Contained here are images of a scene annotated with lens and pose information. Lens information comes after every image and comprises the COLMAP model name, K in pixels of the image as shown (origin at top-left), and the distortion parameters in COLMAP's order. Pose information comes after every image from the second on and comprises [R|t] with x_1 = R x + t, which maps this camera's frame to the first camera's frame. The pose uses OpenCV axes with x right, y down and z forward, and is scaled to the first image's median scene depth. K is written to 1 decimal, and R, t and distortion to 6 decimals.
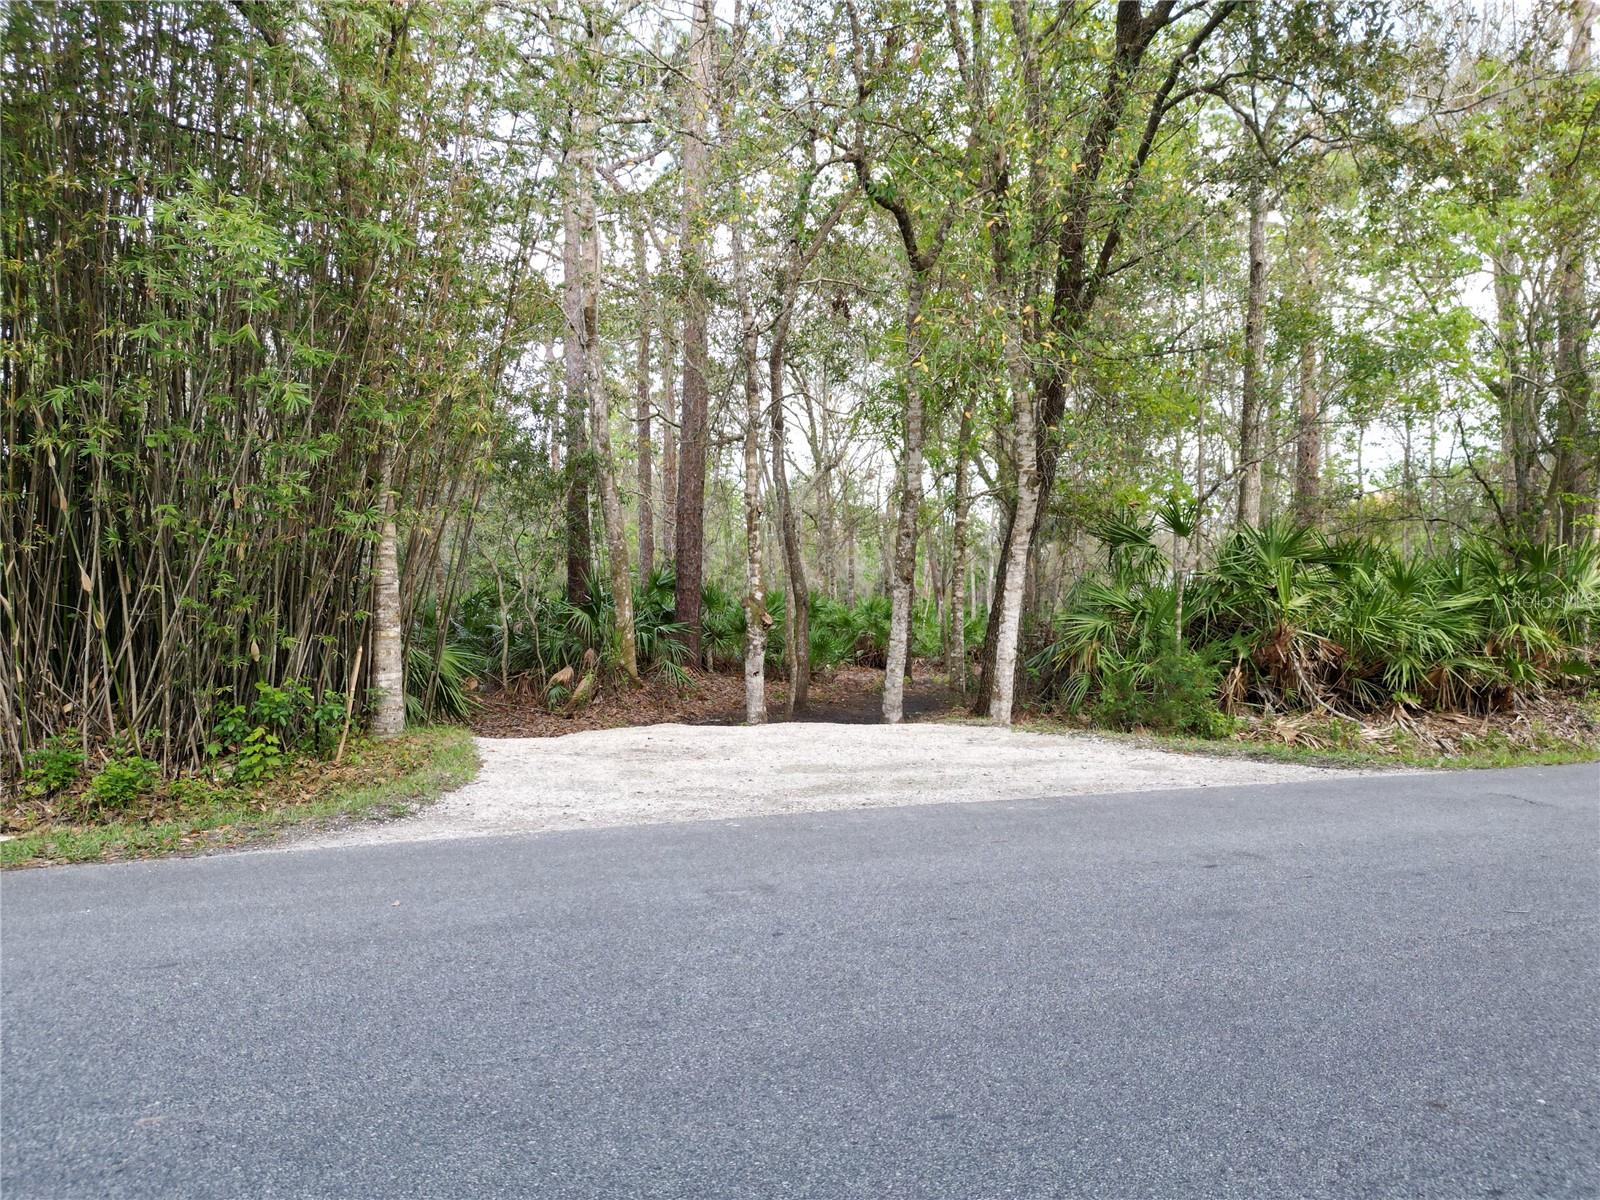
lens RADIAL K [[1114.5, 0, 796.8], [0, 1114.5, 603.9], [0, 0, 1]] dist [0.079341, -0.083922]
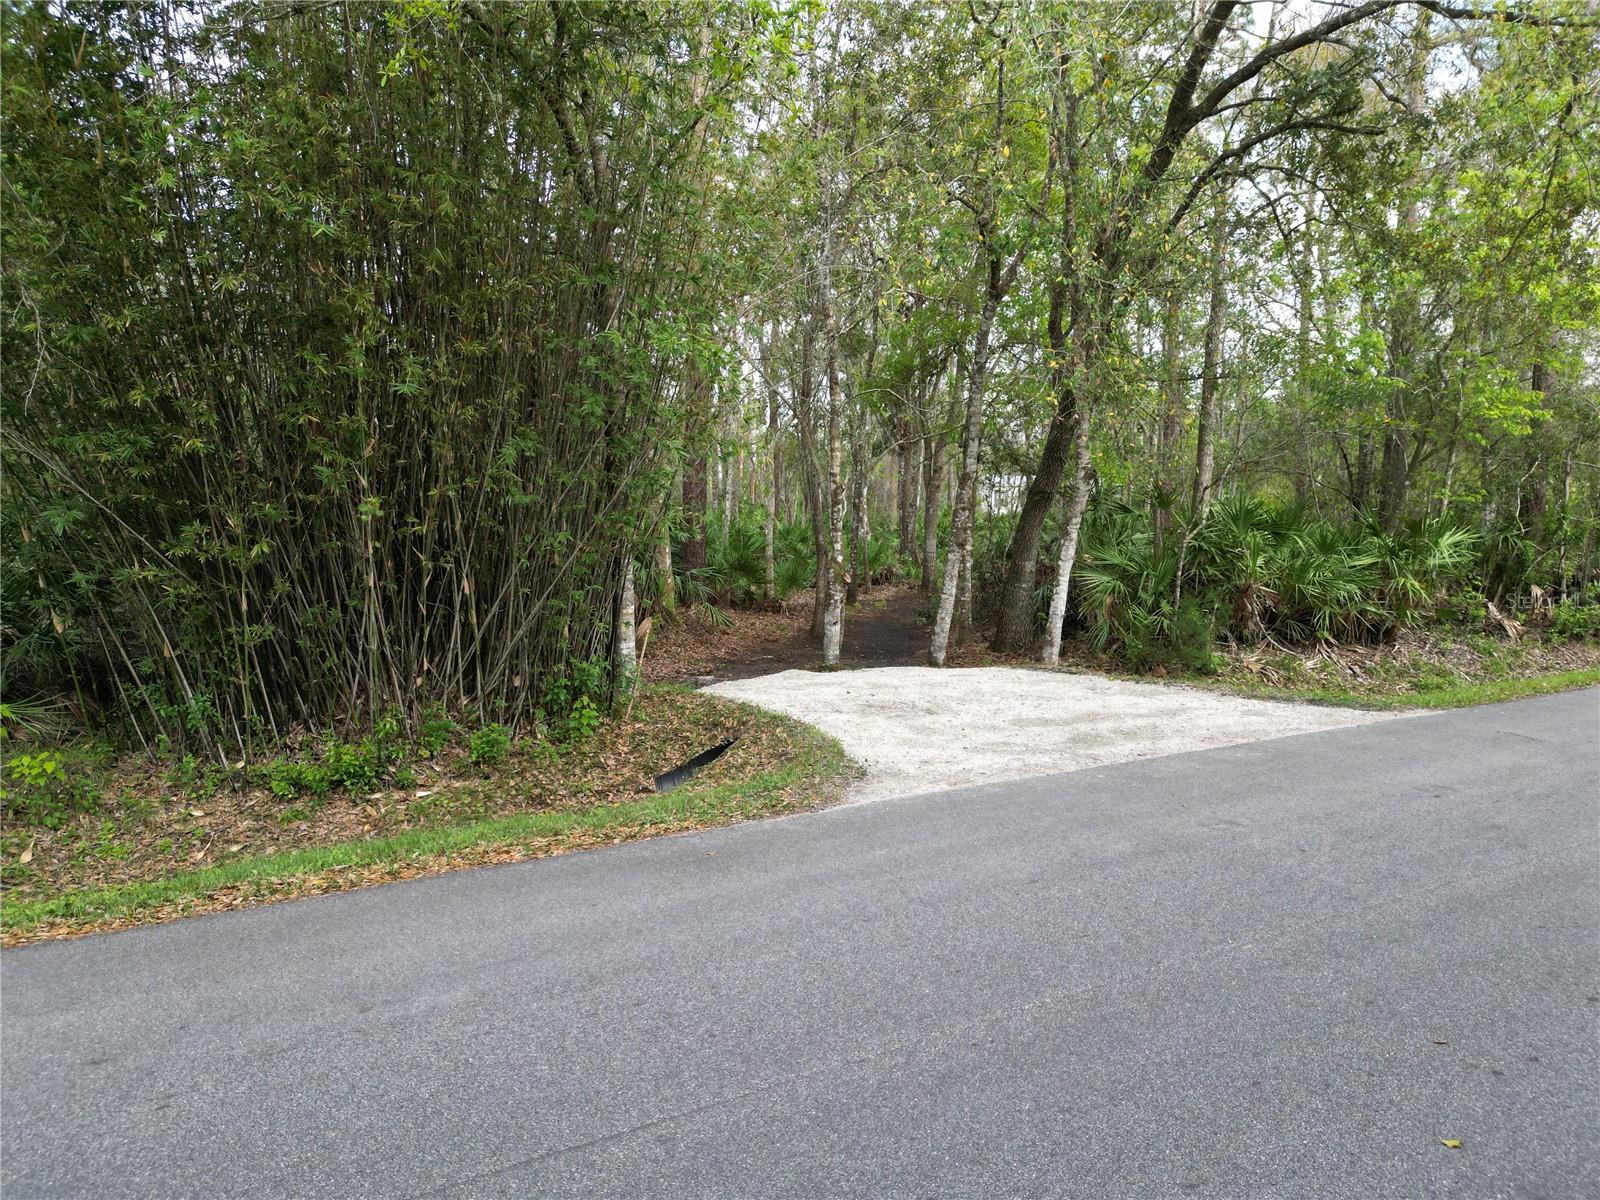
lens RADIAL K [[1114.5, 0, 796.8], [0, 1114.5, 603.9], [0, 0, 1]] dist [0.079341, -0.083922]
pose [[0.982649, -0.012048, 0.185086, -0.326743], [-0.005753, 0.995428, 0.095343, -0.078877], [-0.185388, -0.094754, 0.978086, -0.178445]]
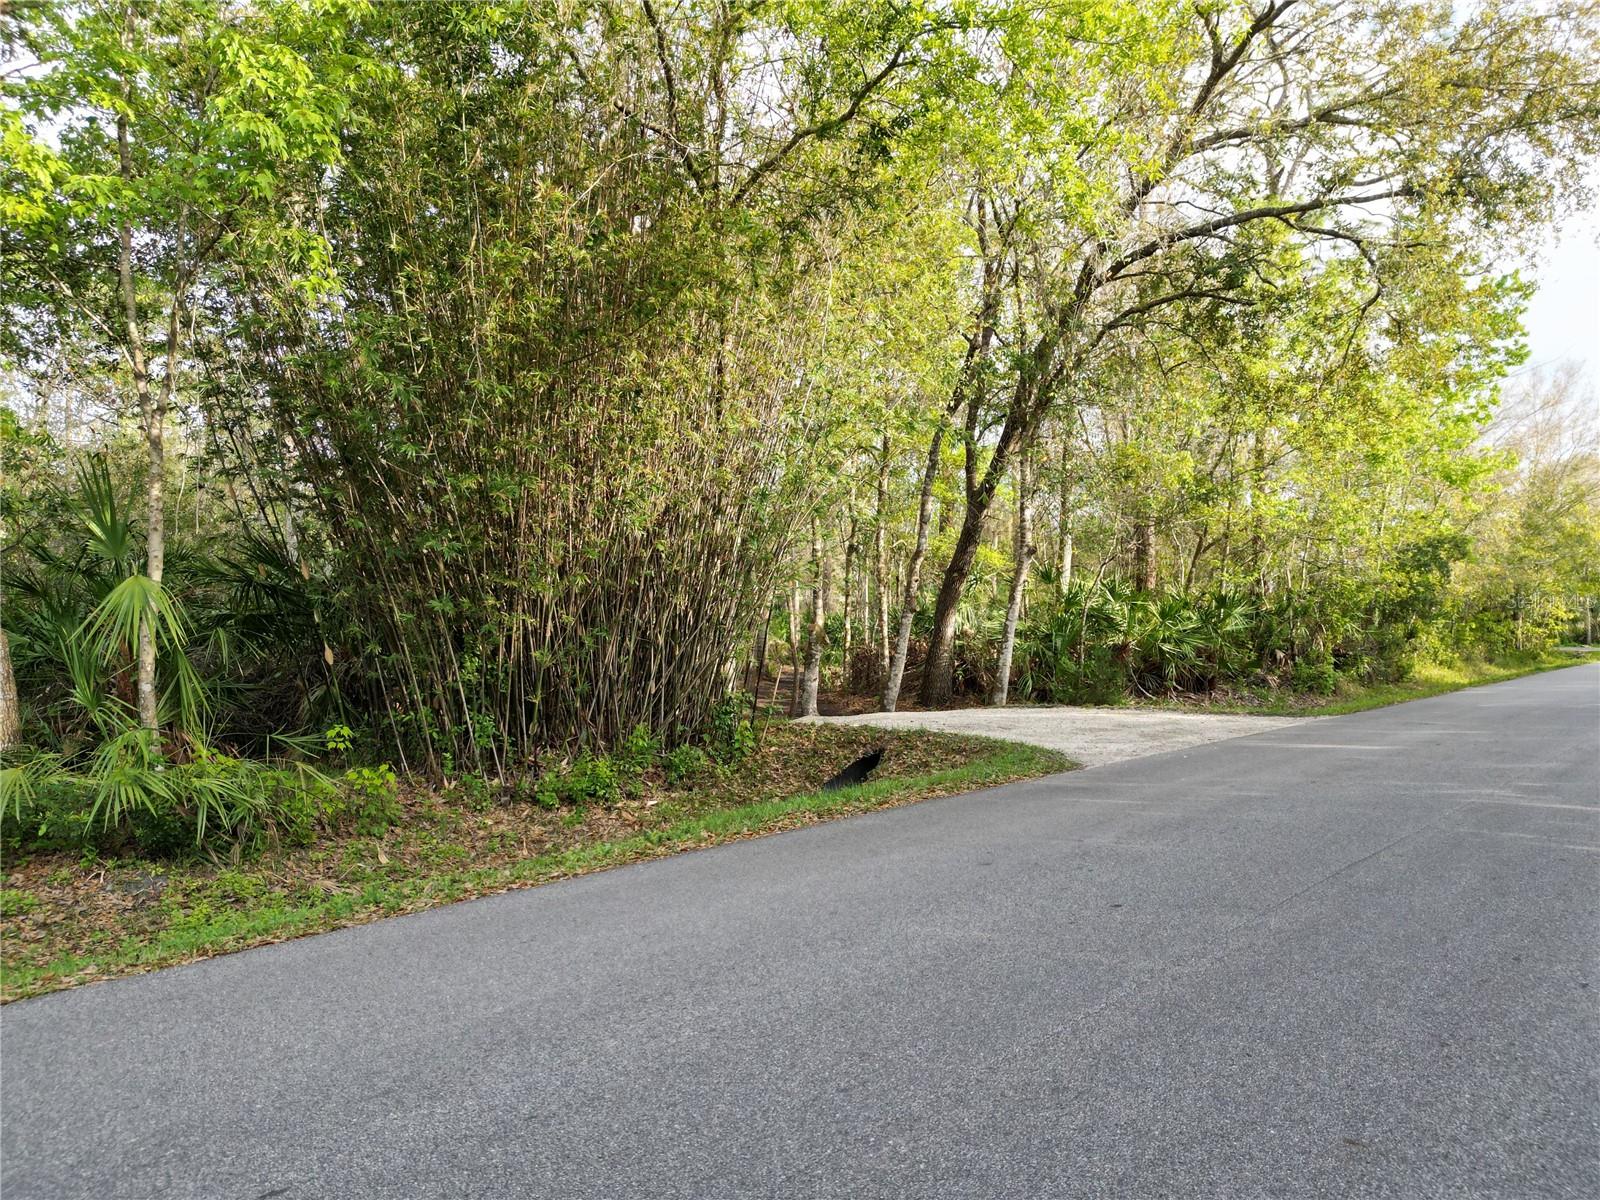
lens RADIAL K [[1114.5, 0, 796.8], [0, 1114.5, 603.9], [0, 0, 1]] dist [0.079341, -0.083922]
pose [[0.899182, 0.000105, 0.437576, -0.717142], [-0.001096, 0.999997, 0.002012, -0.036909], [-0.437574, -0.002289, 0.899179, -0.246472]]
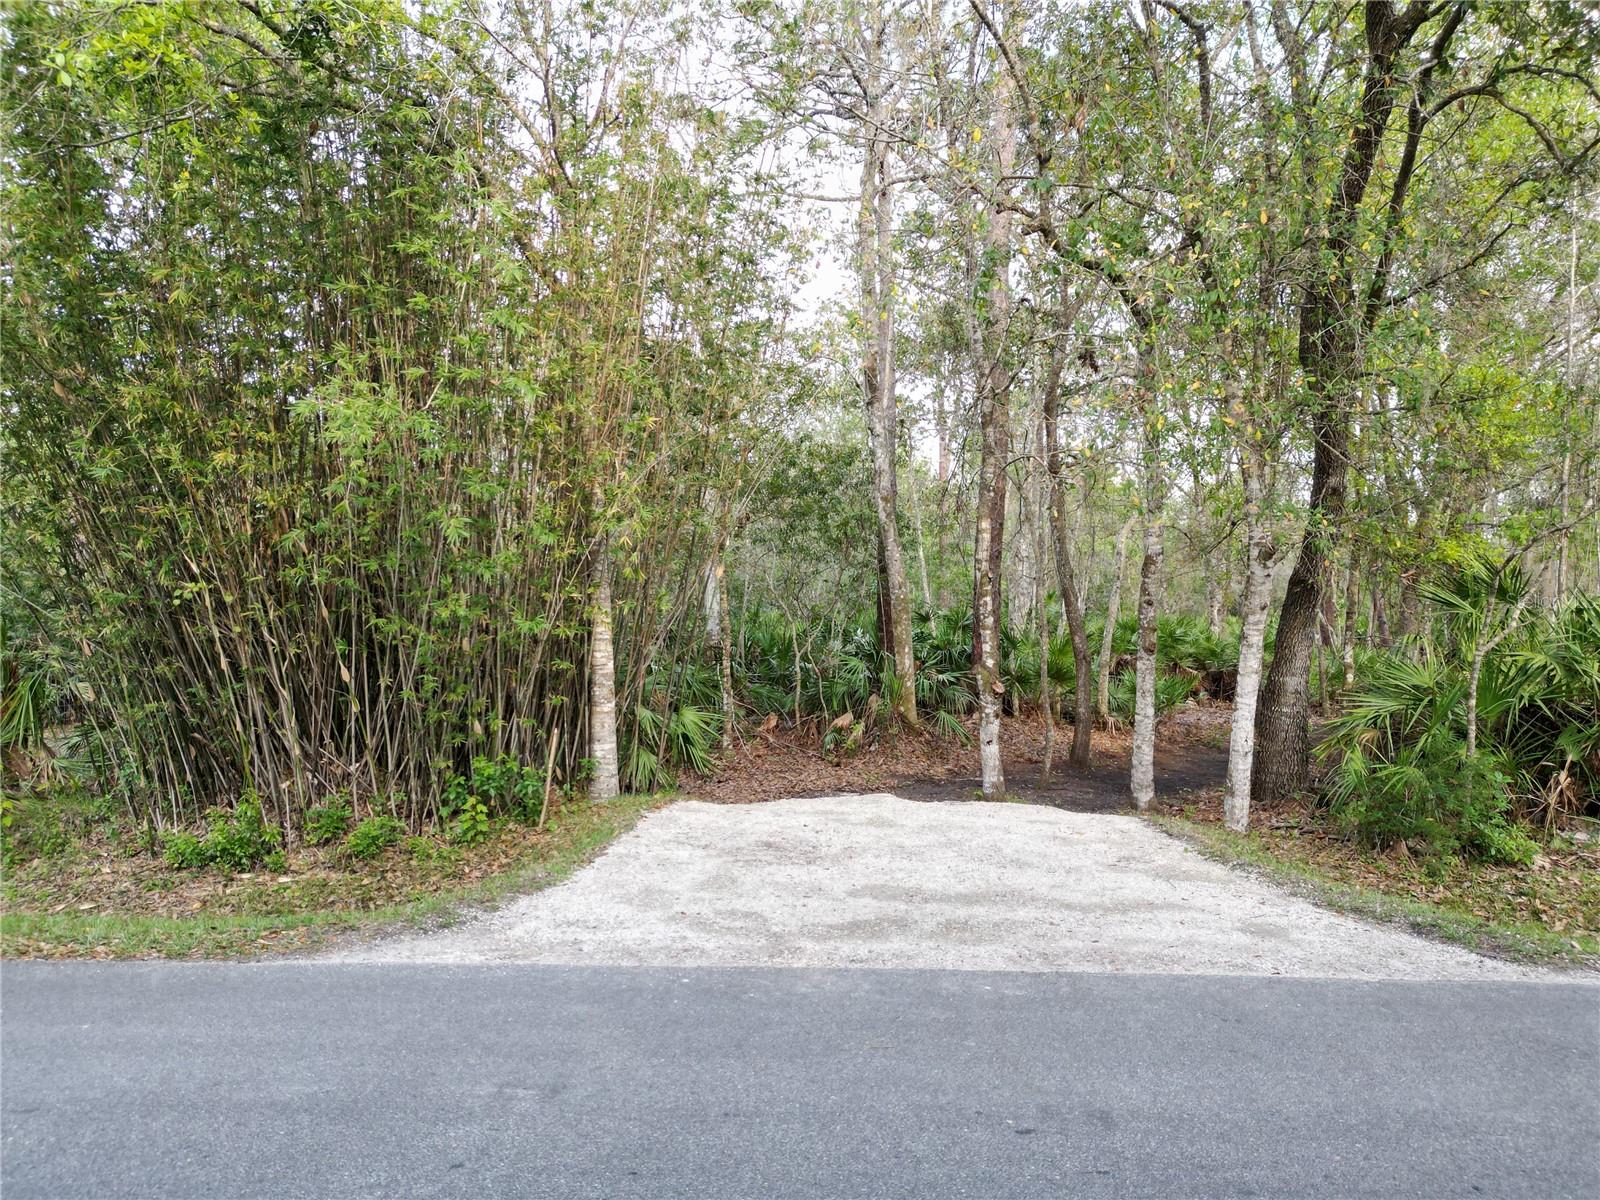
lens RADIAL K [[1114.5, 0, 796.8], [0, 1114.5, 603.9], [0, 0, 1]] dist [0.079341, -0.083922]
pose [[0.926912, 0.006618, -0.375220, 0.189788], [-0.004606, 0.999970, 0.006258, -0.069806], [0.375250, -0.004072, 0.926915, 0.031237]]
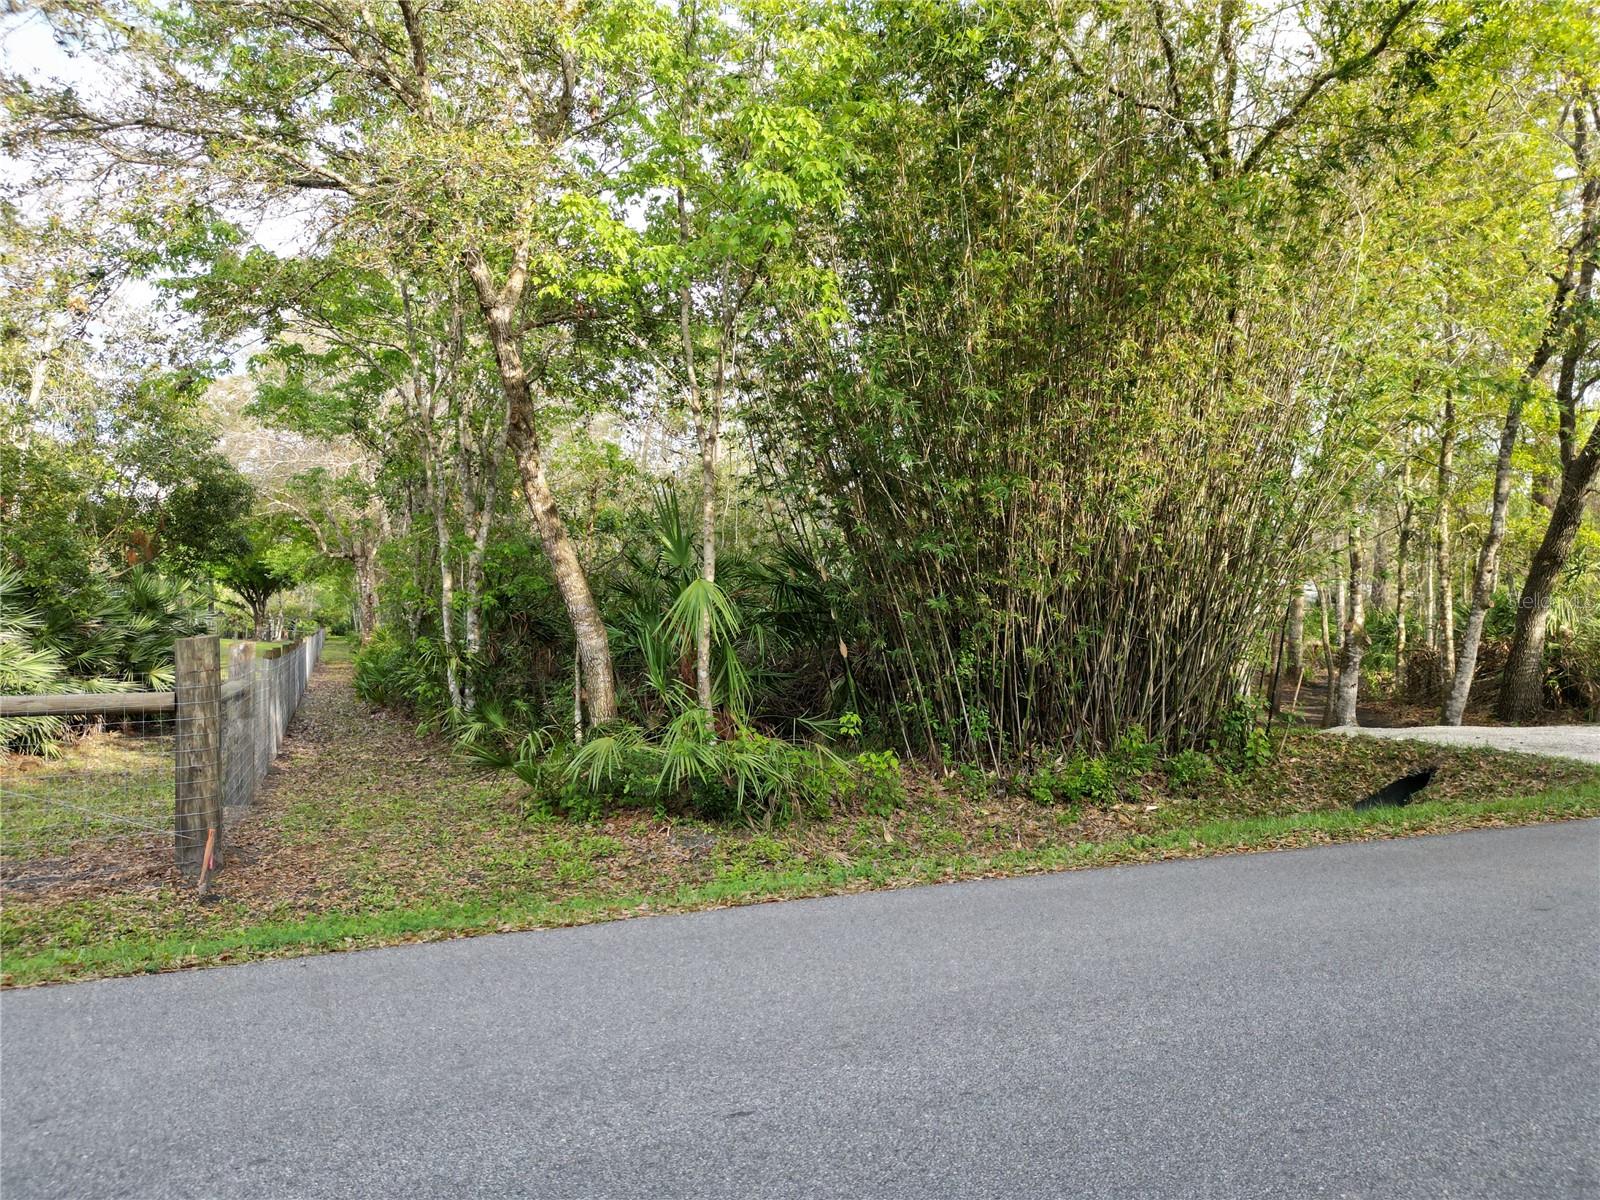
lens RADIAL K [[1113.0, 0, 800.0], [0, 1113.0, 600.0], [0, 0, 1]] dist [0.083473, -0.085662]
pose [[0.999981, -0.005930, 0.001471, -0.700771], [0.005931, 0.999982, -0.000516, -0.036783], [-0.001468, 0.000525, 0.999999, -0.255643]]
